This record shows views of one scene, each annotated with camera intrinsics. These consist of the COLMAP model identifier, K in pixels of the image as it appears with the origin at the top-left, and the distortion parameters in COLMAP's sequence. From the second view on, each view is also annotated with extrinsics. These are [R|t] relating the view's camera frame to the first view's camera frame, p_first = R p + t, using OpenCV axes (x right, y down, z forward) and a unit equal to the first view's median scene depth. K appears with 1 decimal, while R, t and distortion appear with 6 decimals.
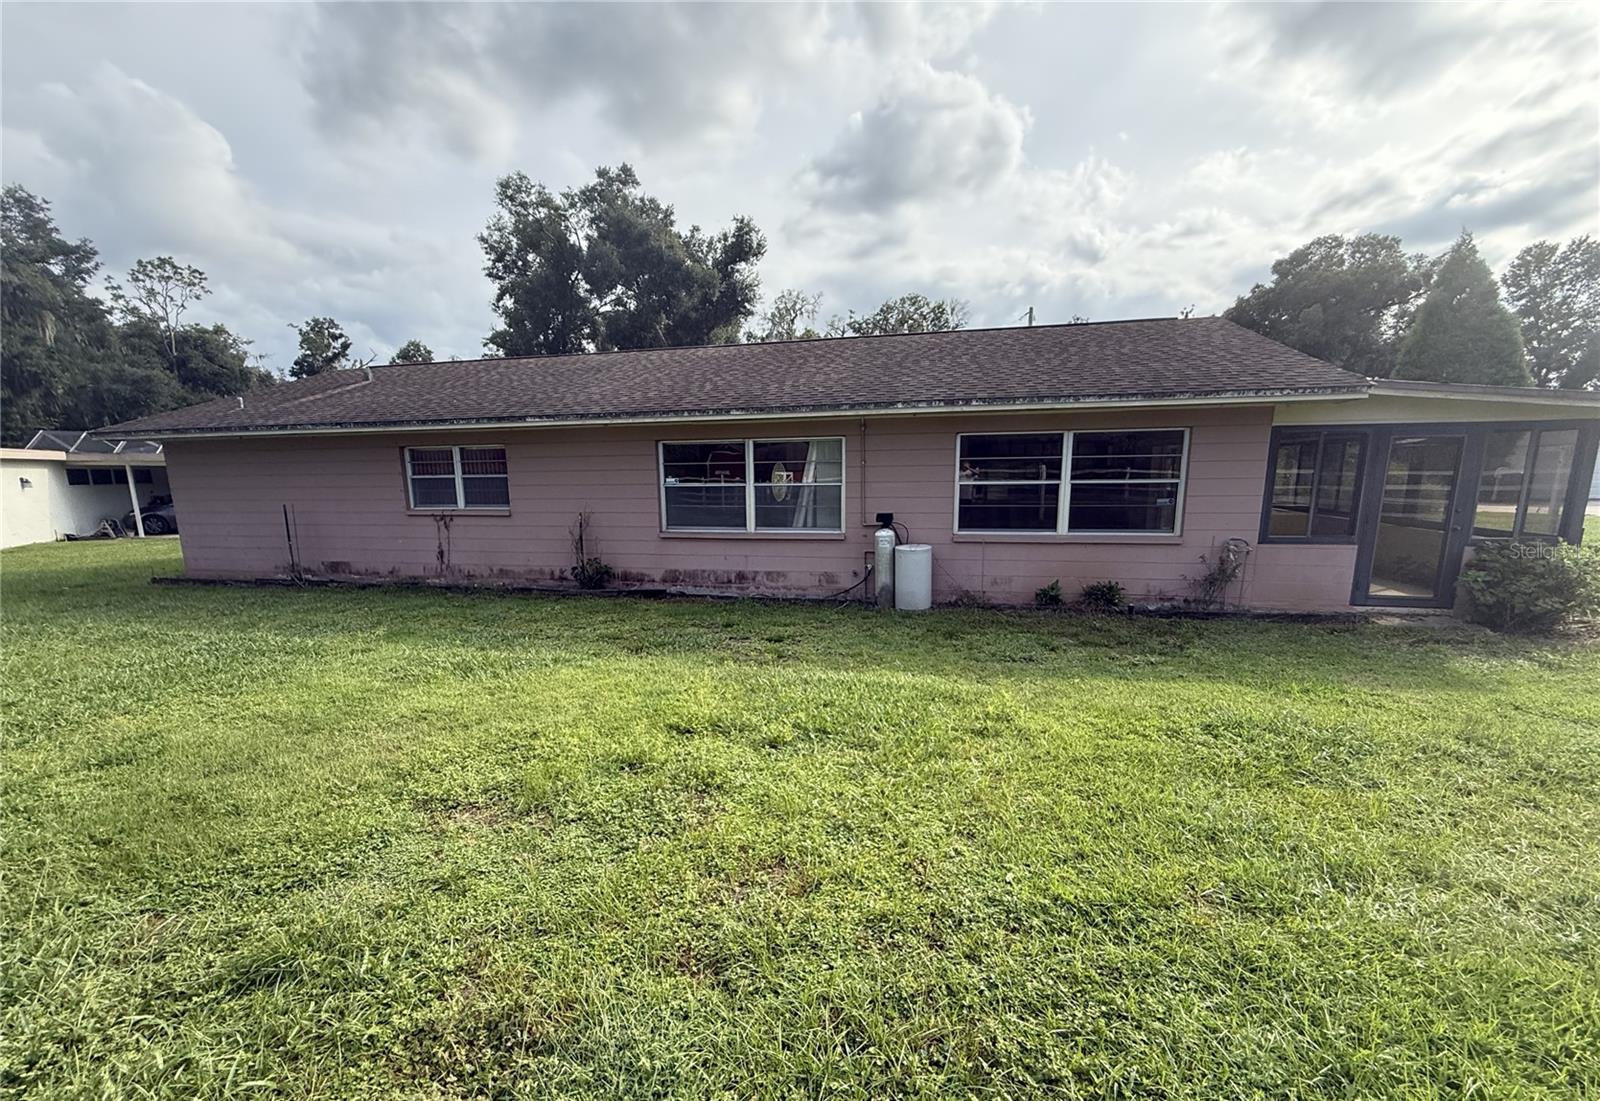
lens RADIAL K [[697.7, 0, 756.2], [0, 697.7, 607.7], [0, 0, 1]] dist [0.010275, -0.002081]
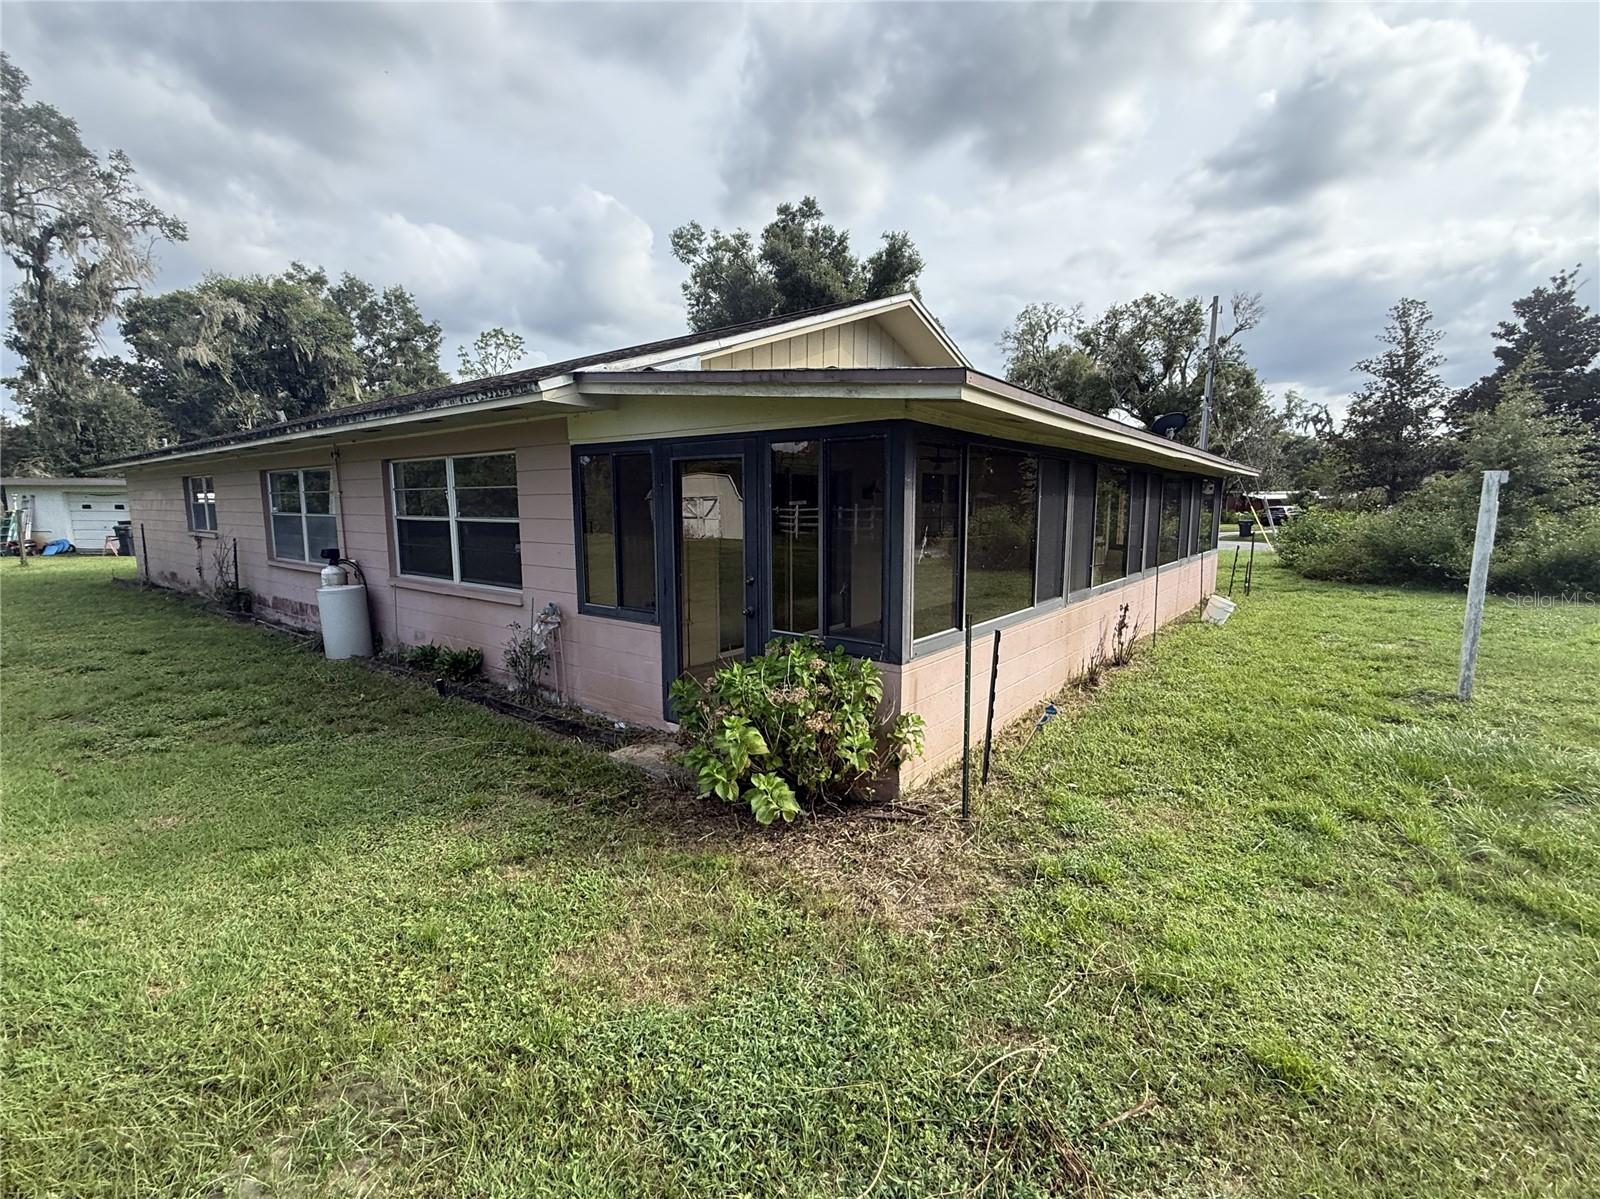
lens RADIAL K [[708.3, 0, 802.5], [0, 708.3, 599.7], [0, 0, 1]] dist [0.004378, -0.000554]
pose [[0.915283, 0.066932, -0.397211, 0.169858], [-0.087674, 0.995560, -0.034269, -0.014926], [0.393154, 0.066191, 0.917087, 0.066206]]
